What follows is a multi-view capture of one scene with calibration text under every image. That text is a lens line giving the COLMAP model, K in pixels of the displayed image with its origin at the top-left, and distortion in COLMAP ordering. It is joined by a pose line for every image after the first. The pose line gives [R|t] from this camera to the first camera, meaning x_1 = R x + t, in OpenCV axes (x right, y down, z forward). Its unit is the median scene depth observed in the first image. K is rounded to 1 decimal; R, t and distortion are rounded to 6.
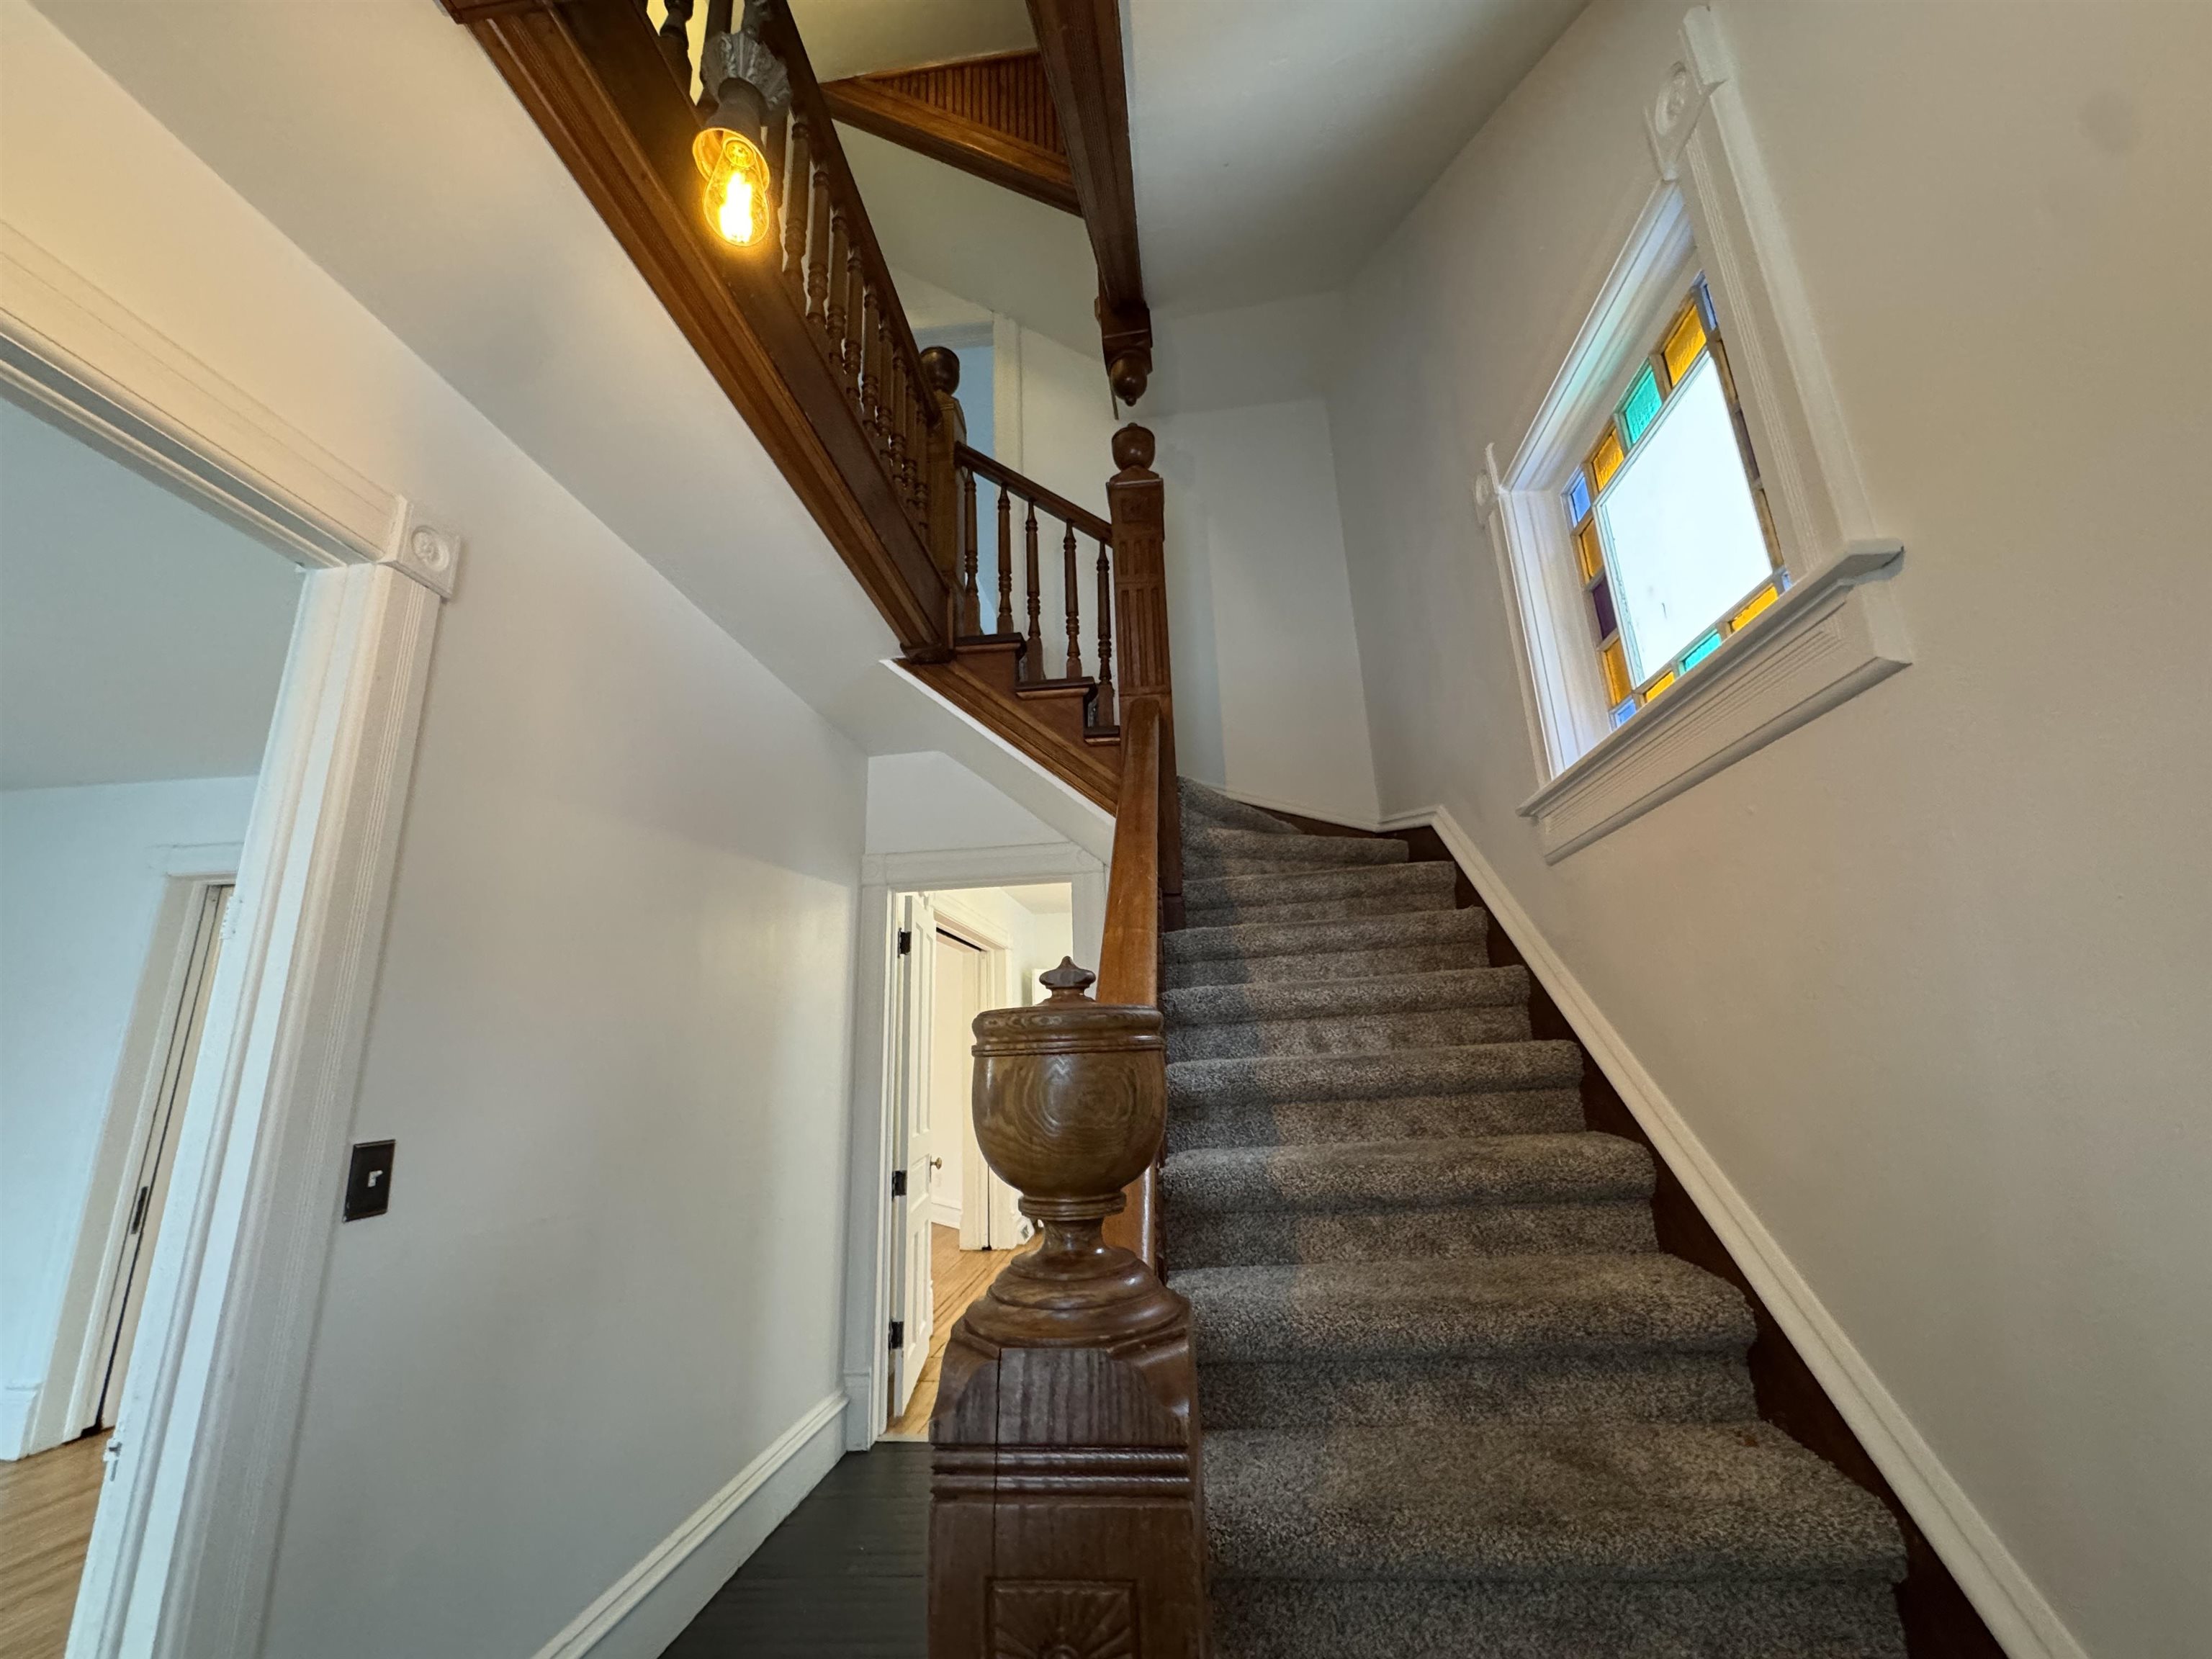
lens RADIAL K [[879.6, 0, 1104.1], [0, 879.6, 832.1], [0, 0, 1]] dist [-0.001274, 0.000173]
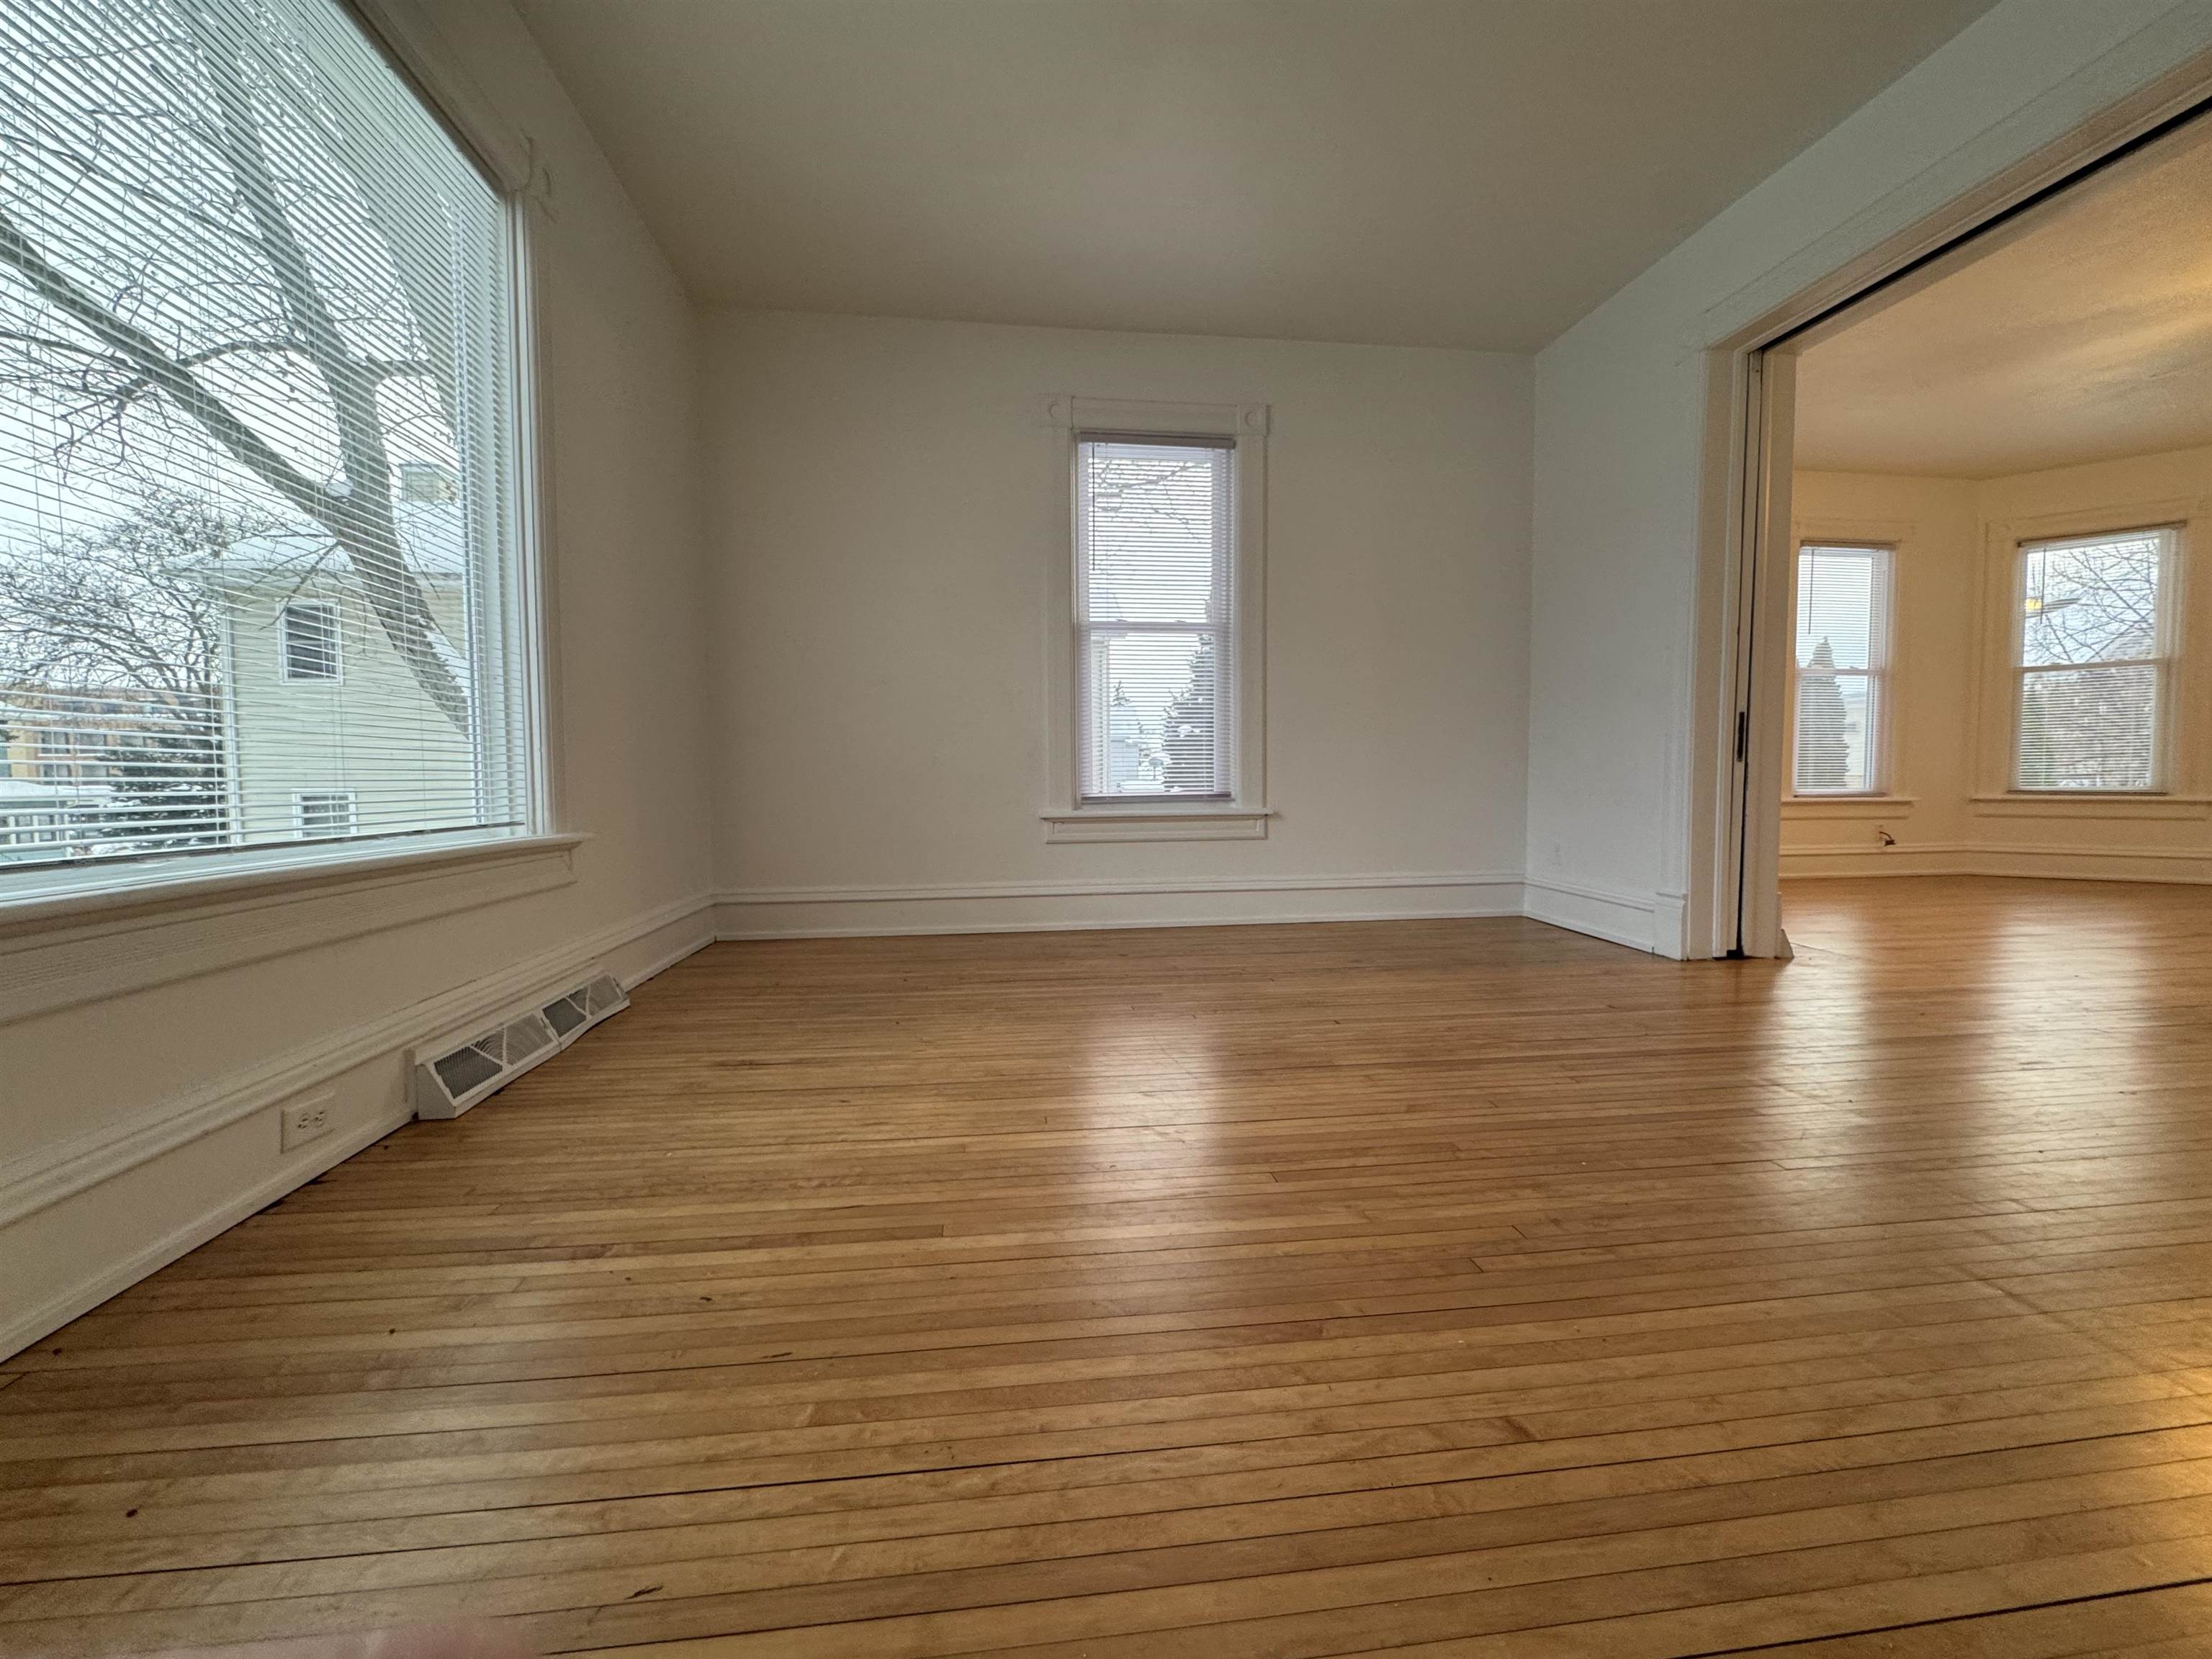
lens RADIAL K [[879.6, 0, 1105.1], [0, 879.6, 823.8], [0, 0, 1]] dist [-0.001274, 0.000173]
pose [[0.240883, 0.080158, -0.967238, -0.704561], [0.243291, 0.959778, 0.140130, 0.425887], [0.939566, -0.269075, 0.211692, 0.337787]]
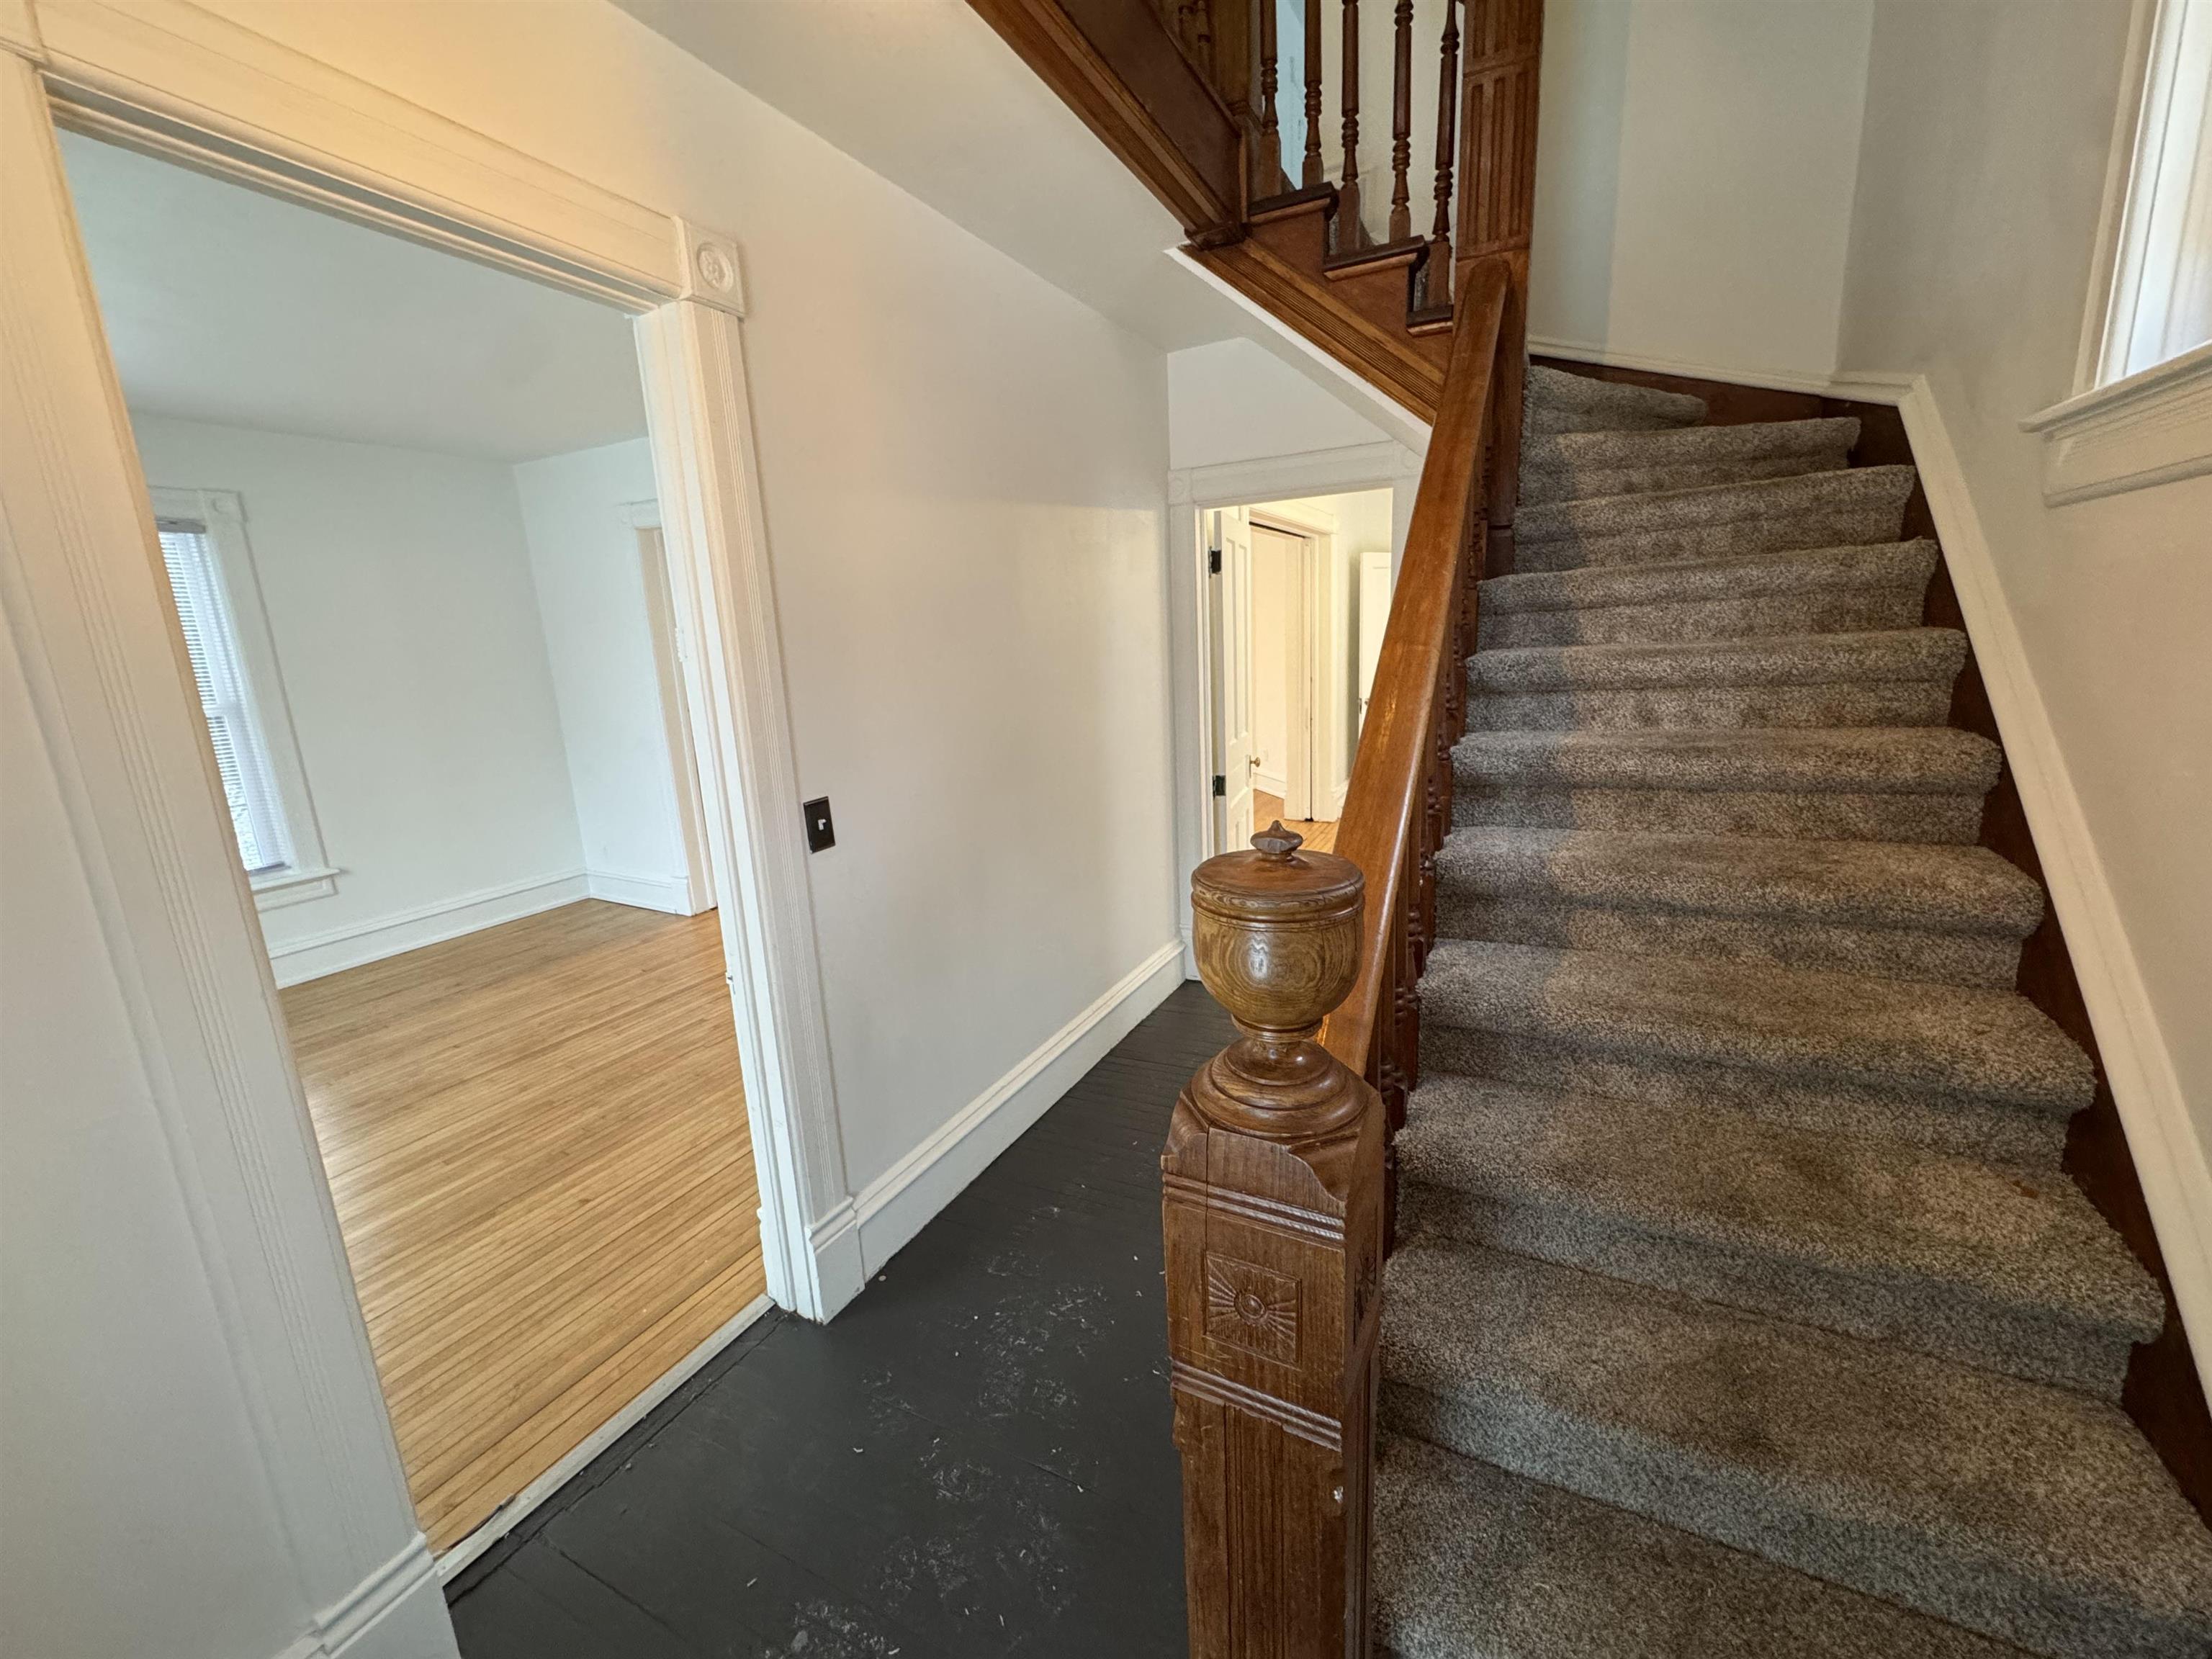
lens RADIAL K [[879.6, 0, 1103.9], [0, 879.6, 830.2], [0, 0, 1]] dist [-0.001274, 0.000173]
pose [[0.932857, 0.071710, -0.353038, 0.053441], [0.104307, 0.884244, 0.455227, -0.136099], [0.344816, -0.461486, 0.817394, 0.015197]]
